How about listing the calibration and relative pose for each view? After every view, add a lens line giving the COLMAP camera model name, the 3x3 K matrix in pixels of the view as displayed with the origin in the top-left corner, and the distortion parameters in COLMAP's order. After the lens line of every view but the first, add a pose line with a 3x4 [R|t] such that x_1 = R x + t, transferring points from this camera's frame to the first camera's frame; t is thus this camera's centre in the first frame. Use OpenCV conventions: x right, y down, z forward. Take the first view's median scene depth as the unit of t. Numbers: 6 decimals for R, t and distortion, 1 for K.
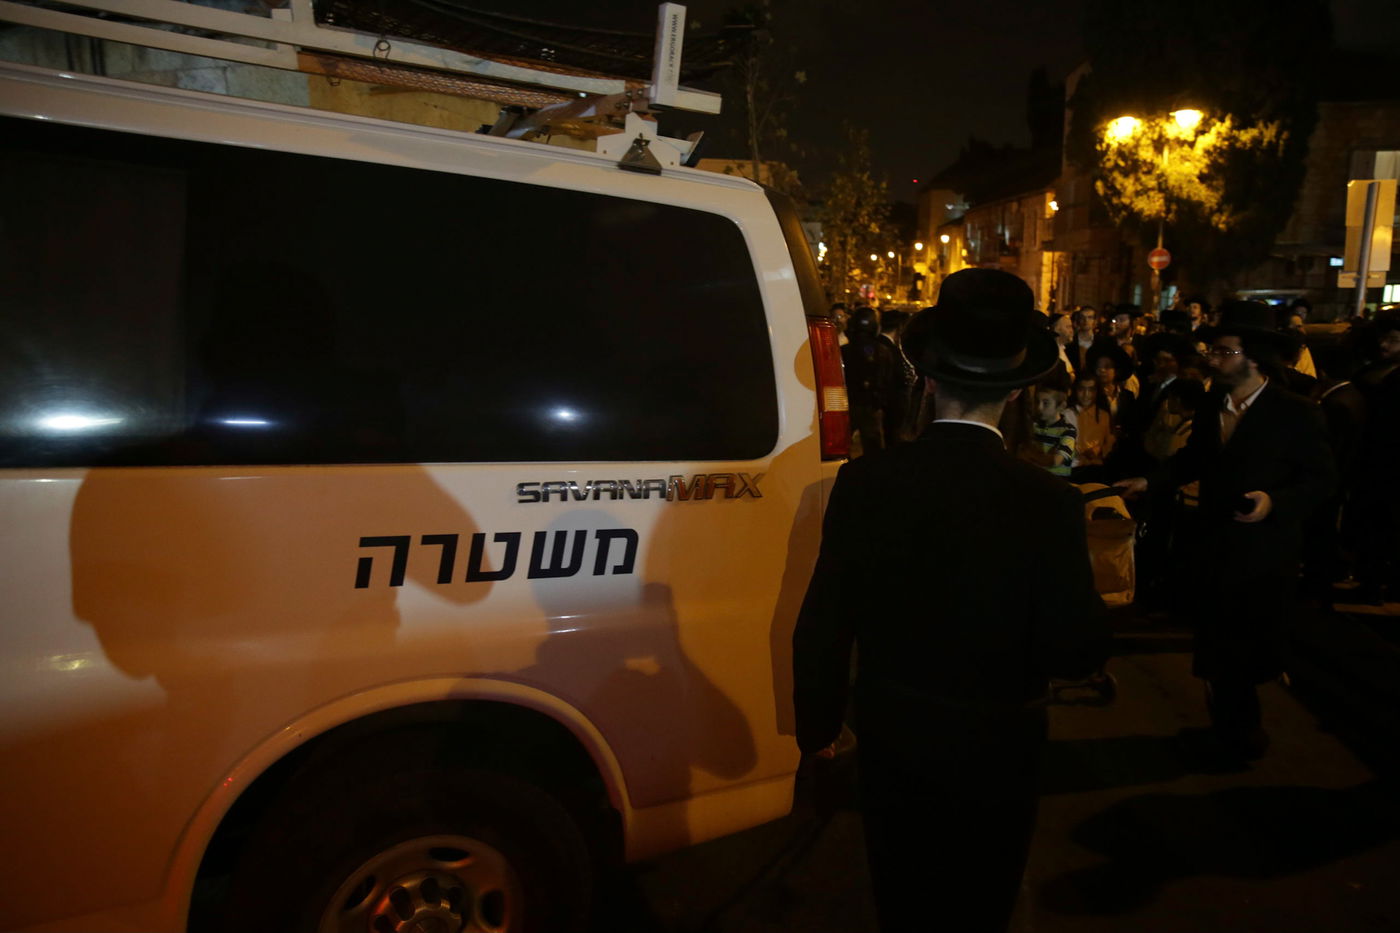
lens RADIAL K [[979.0, 0, 700.0], [0, 979.0, 466.5], [0, 0, 1]] dist [-0.001286, 0.000380]
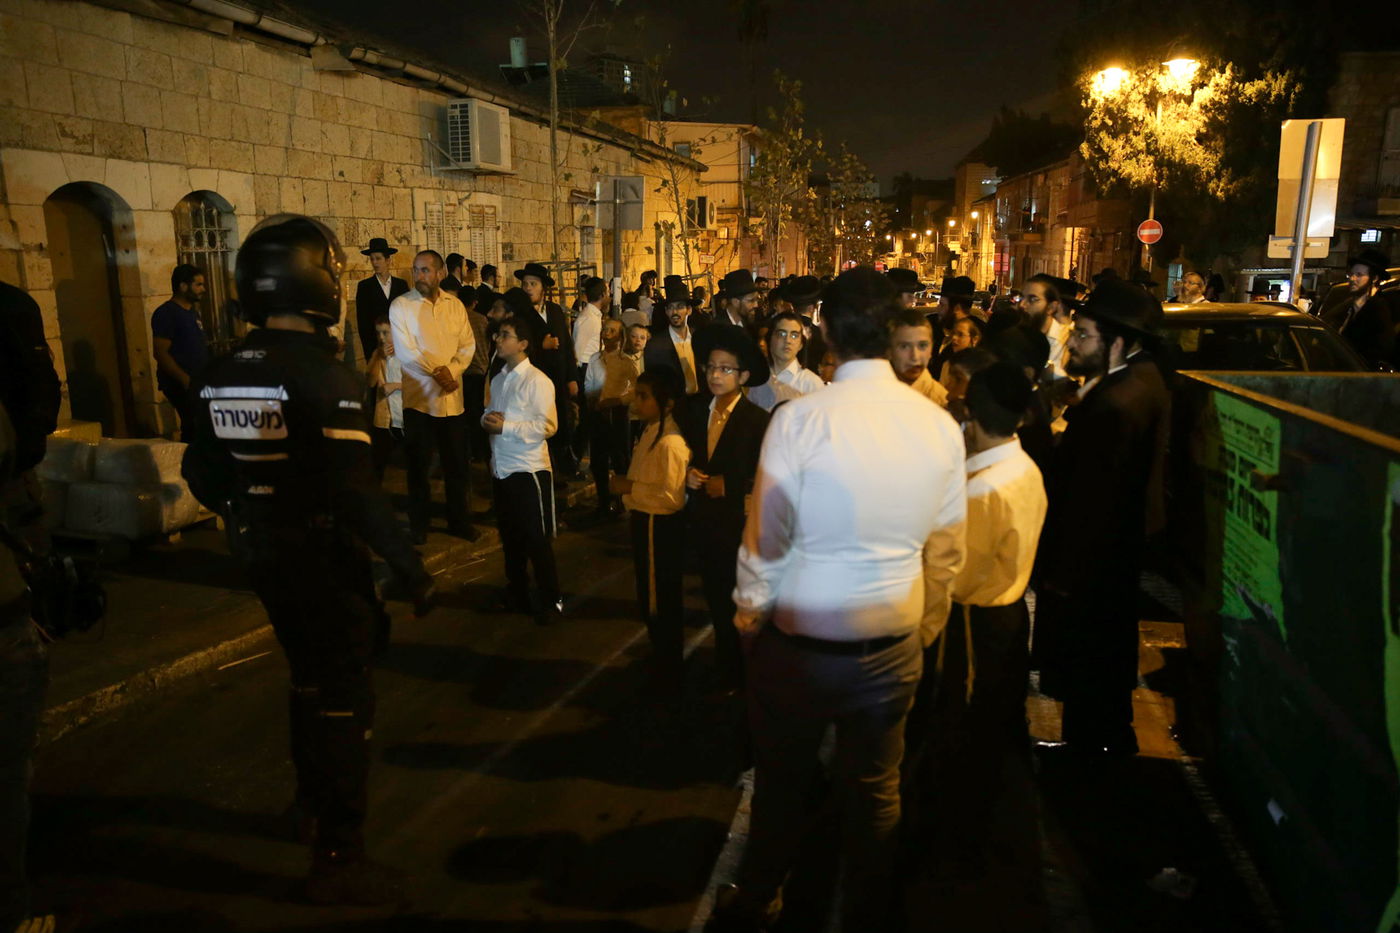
lens RADIAL K [[970.6, 0, 700.0], [0, 970.6, 466.5], [0, 0, 1]] dist [-0.005443, -0.003000]
pose [[0.996794, 0.025757, -0.075750, 0.141188], [-0.024131, 0.999460, 0.022306, -0.012181], [0.076284, -0.020406, 0.996877, 0.102264]]
